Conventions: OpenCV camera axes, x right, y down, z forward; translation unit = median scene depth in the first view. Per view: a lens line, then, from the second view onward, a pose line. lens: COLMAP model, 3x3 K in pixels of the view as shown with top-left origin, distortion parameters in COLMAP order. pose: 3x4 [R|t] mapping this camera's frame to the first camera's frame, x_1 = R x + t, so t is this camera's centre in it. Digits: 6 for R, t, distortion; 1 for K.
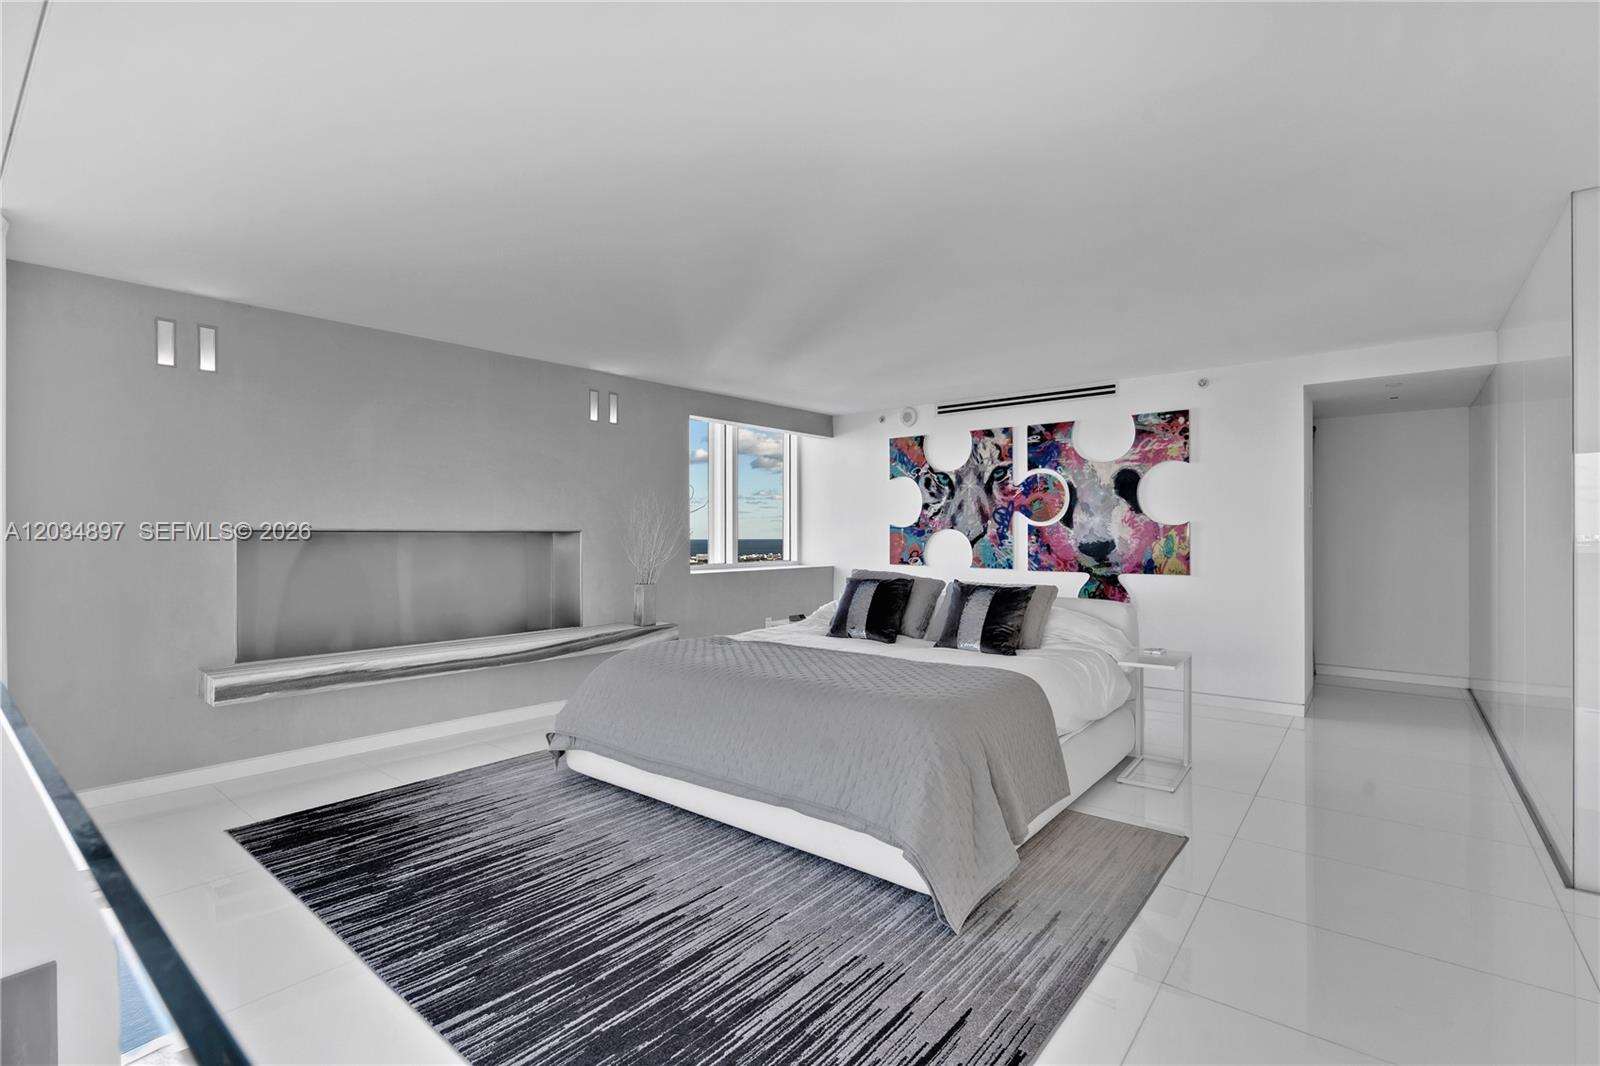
lens RADIAL K [[741.9, 0, 804.4], [0, 741.9, 523.7], [0, 0, 1]] dist [-0.000943, 0.001313]
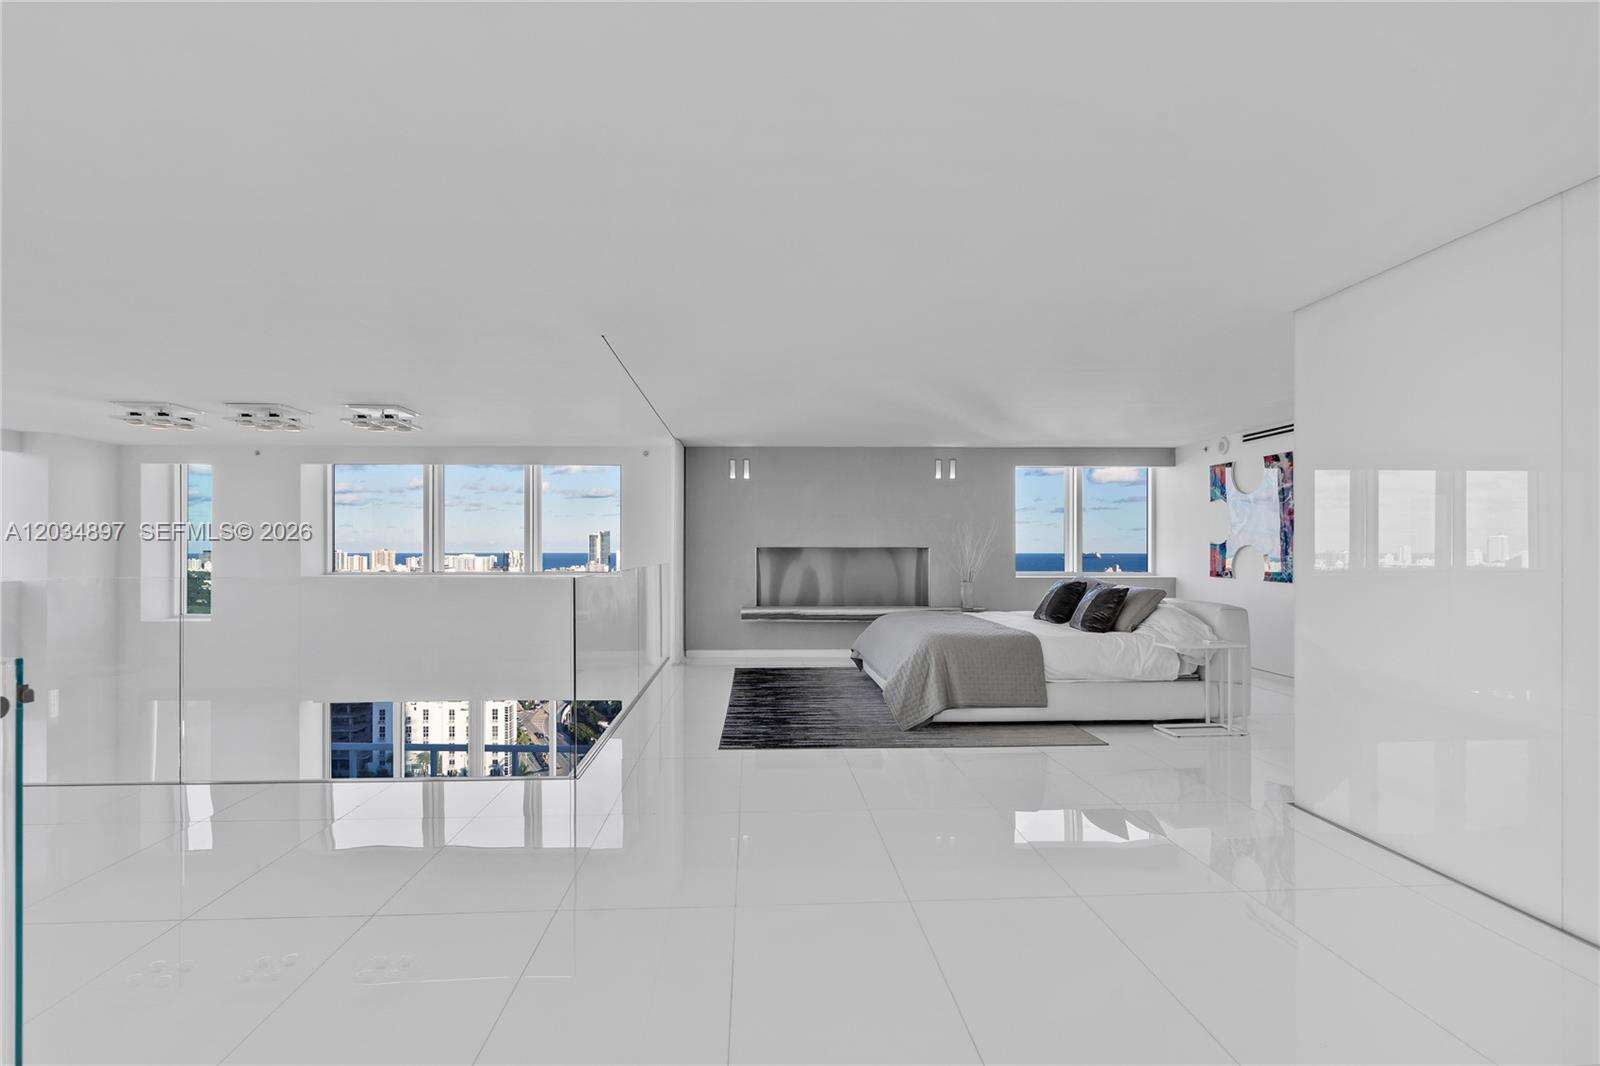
lens RADIAL K [[741.9, 0, 804.6], [0, 741.9, 548.5], [0, 0, 1]] dist [-0.000943, 0.001313]
pose [[0.684466, 0.001291, -0.729043, 0.565536], [0.007737, 0.999929, 0.009034, -0.003840], [0.729003, -0.011824, 0.684408, -0.253473]]
